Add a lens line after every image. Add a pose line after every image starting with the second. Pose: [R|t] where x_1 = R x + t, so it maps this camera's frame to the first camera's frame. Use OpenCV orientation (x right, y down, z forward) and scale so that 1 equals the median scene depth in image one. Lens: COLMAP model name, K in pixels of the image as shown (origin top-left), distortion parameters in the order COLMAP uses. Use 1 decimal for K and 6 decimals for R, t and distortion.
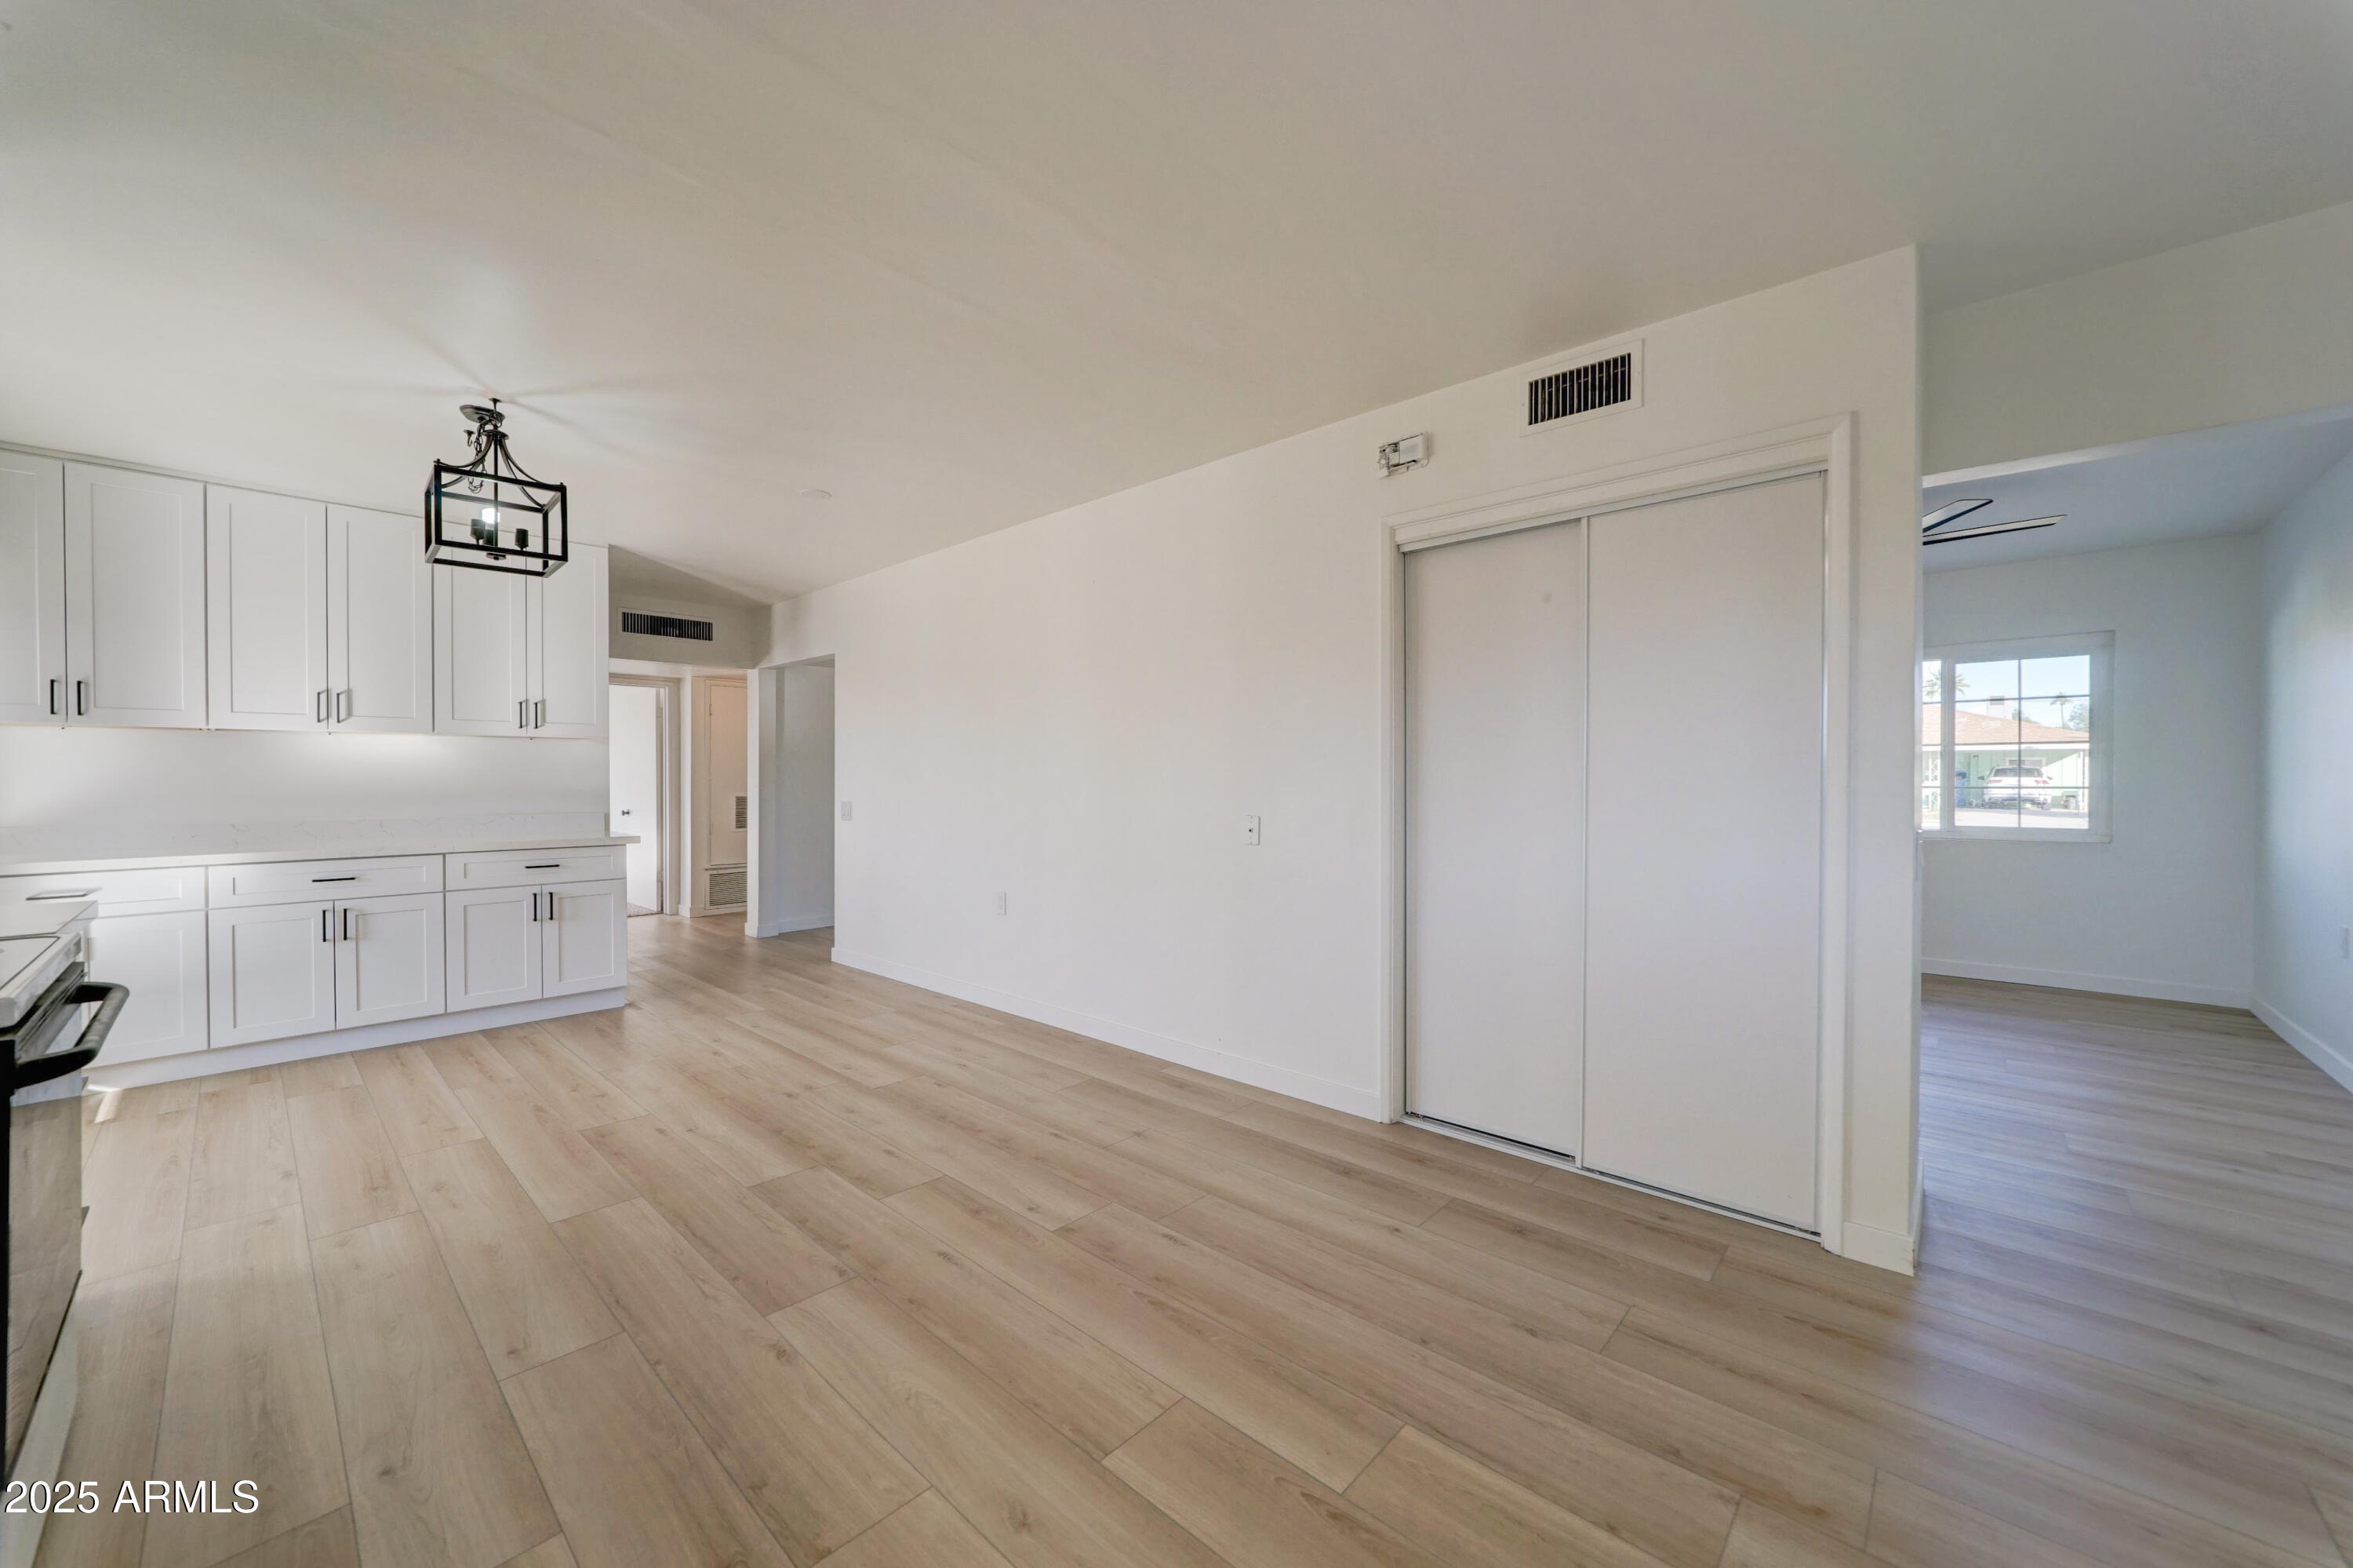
lens RADIAL K [[872.4, 0, 1170.6], [0, 872.4, 784.1], [0, 0, 1]] dist [-0.018740, 0.000026]
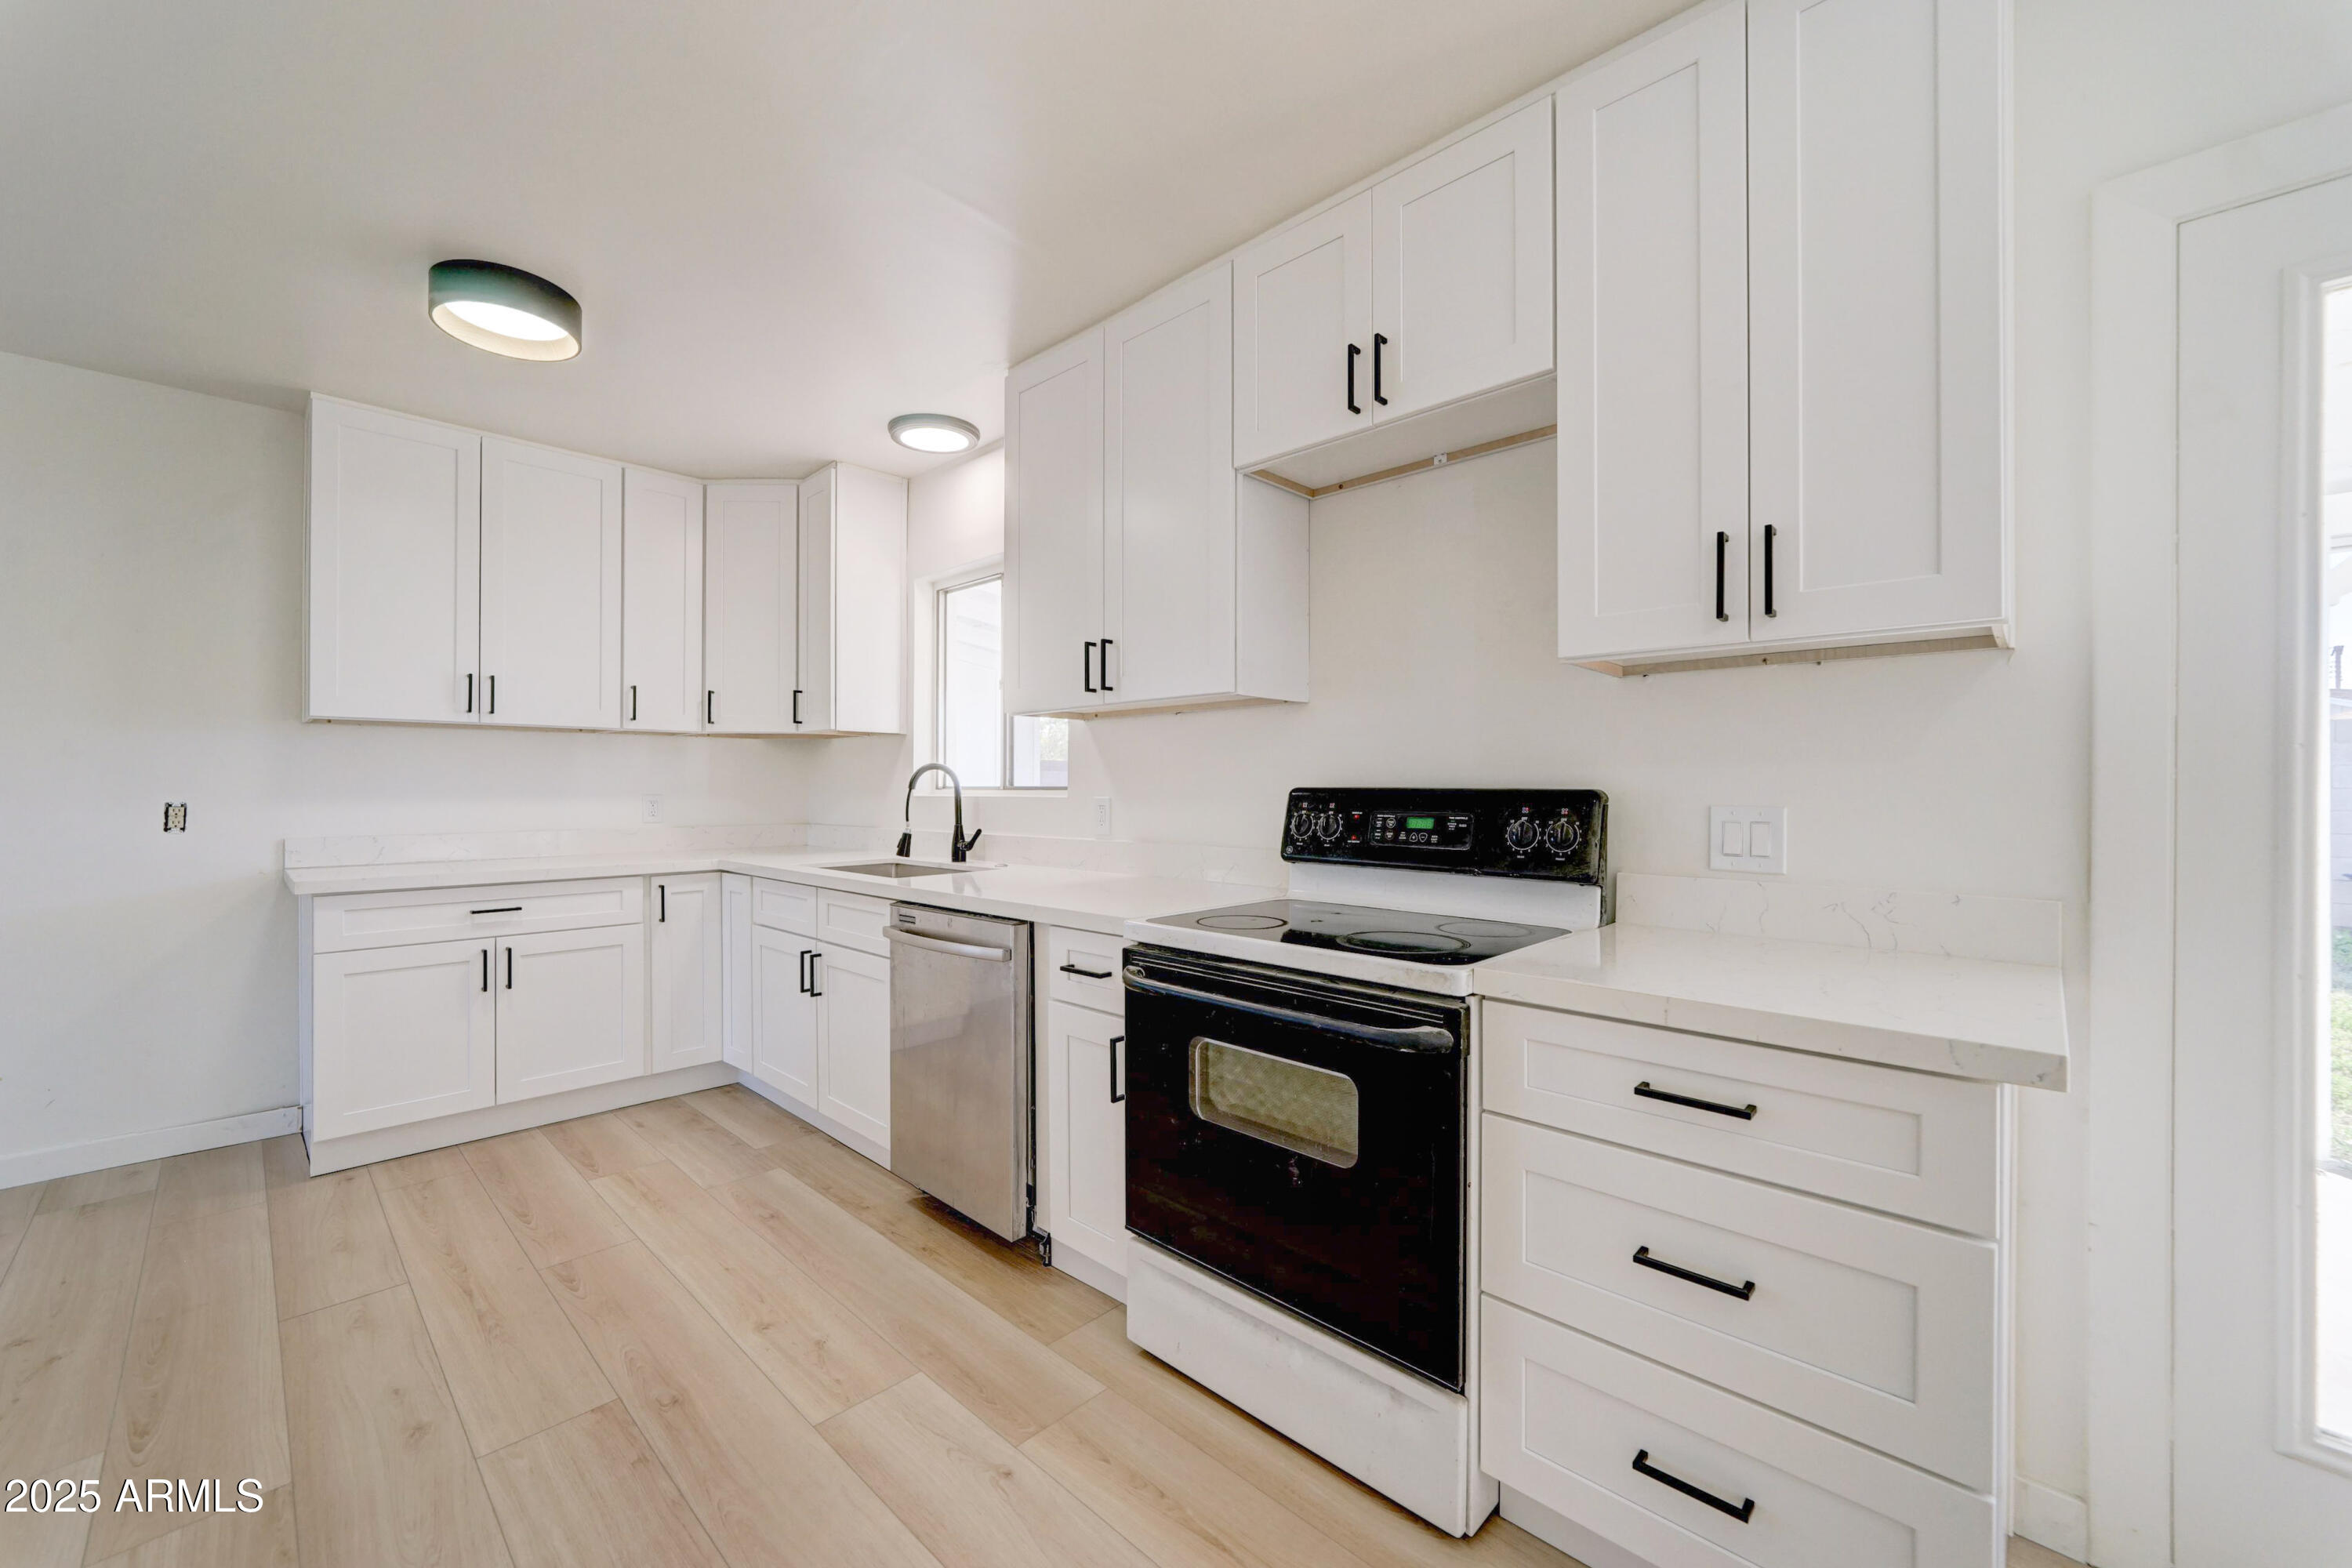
lens RADIAL K [[912.1, 0, 1164.3], [0, 912.1, 783.7], [0, 0, 1]] dist [-0.006651, 0.000153]
pose [[-0.999610, 0.001521, 0.027884, -0.460946], [0.001681, 0.999982, 0.005727, -0.004356], [-0.027875, 0.005772, -0.999595, 0.834223]]
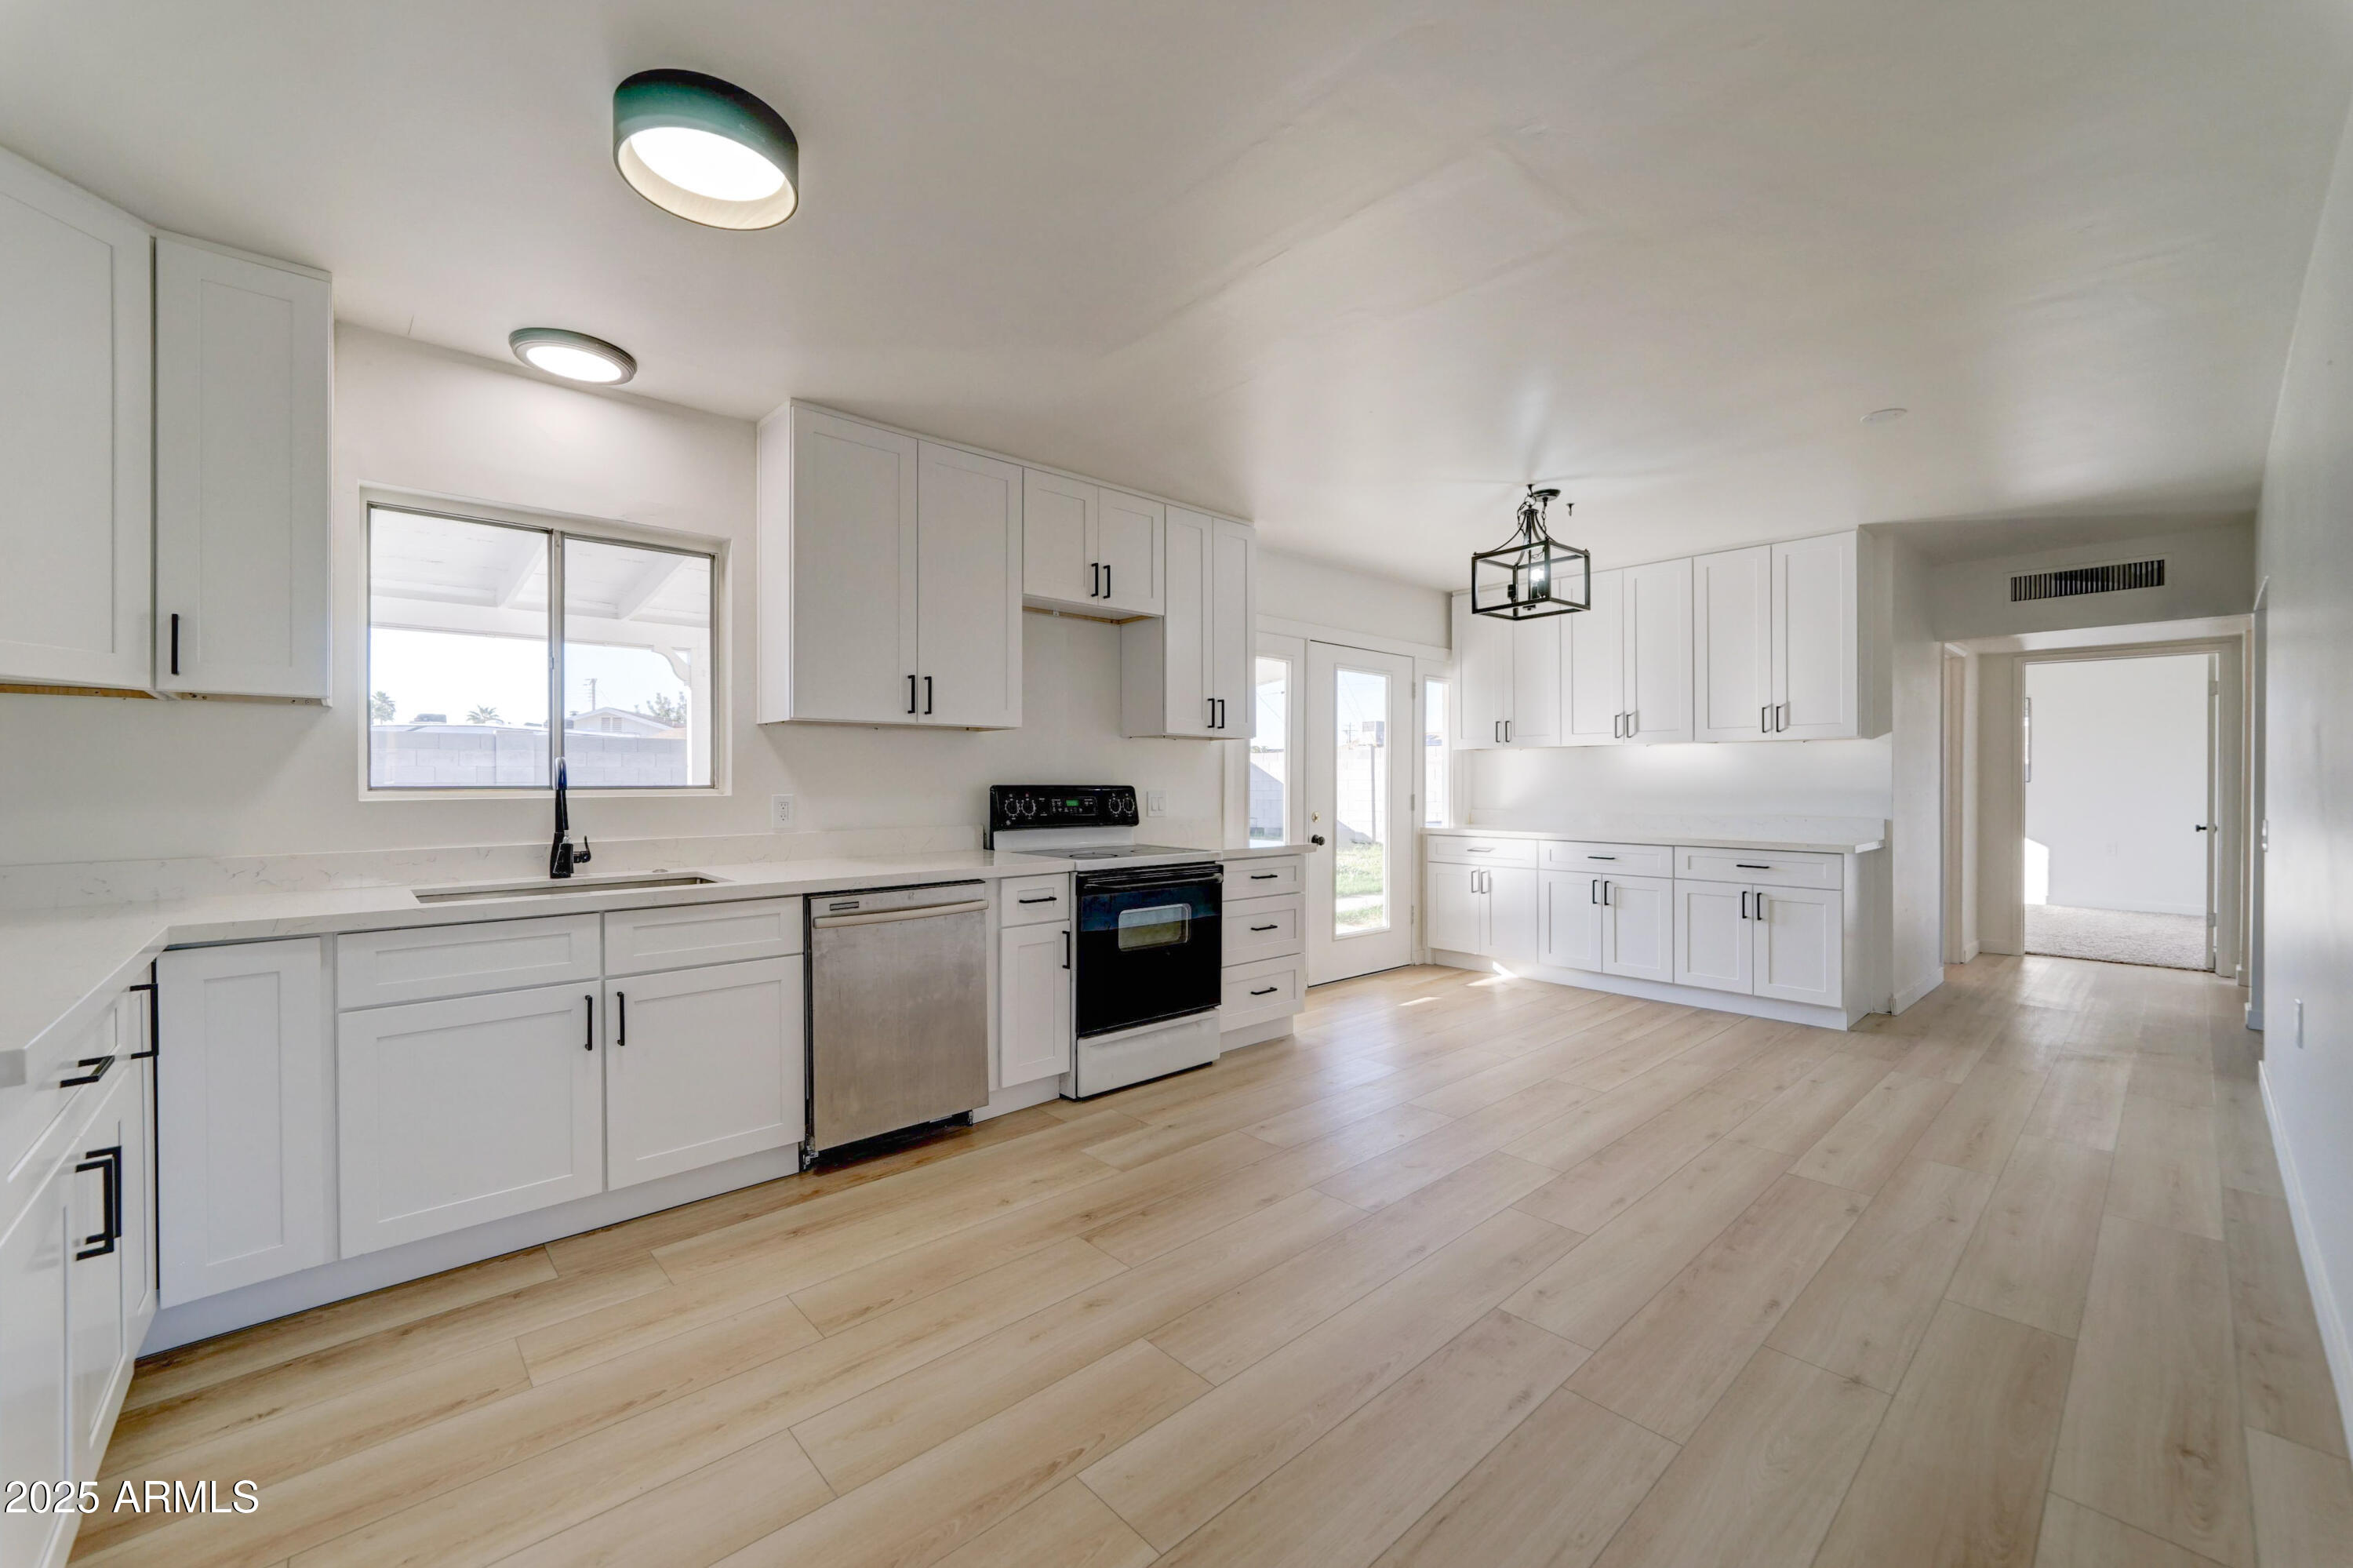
lens RADIAL K [[936.9, 0, 1176.5], [0, 936.9, 784.0], [0, 0, 1]] dist [-0.009132, -0.000073]
pose [[-0.085575, 0.005001, -0.996319, 0.522071], [-0.006348, 0.999964, 0.005565, -0.006408], [0.996311, 0.006801, -0.085541, 0.485075]]
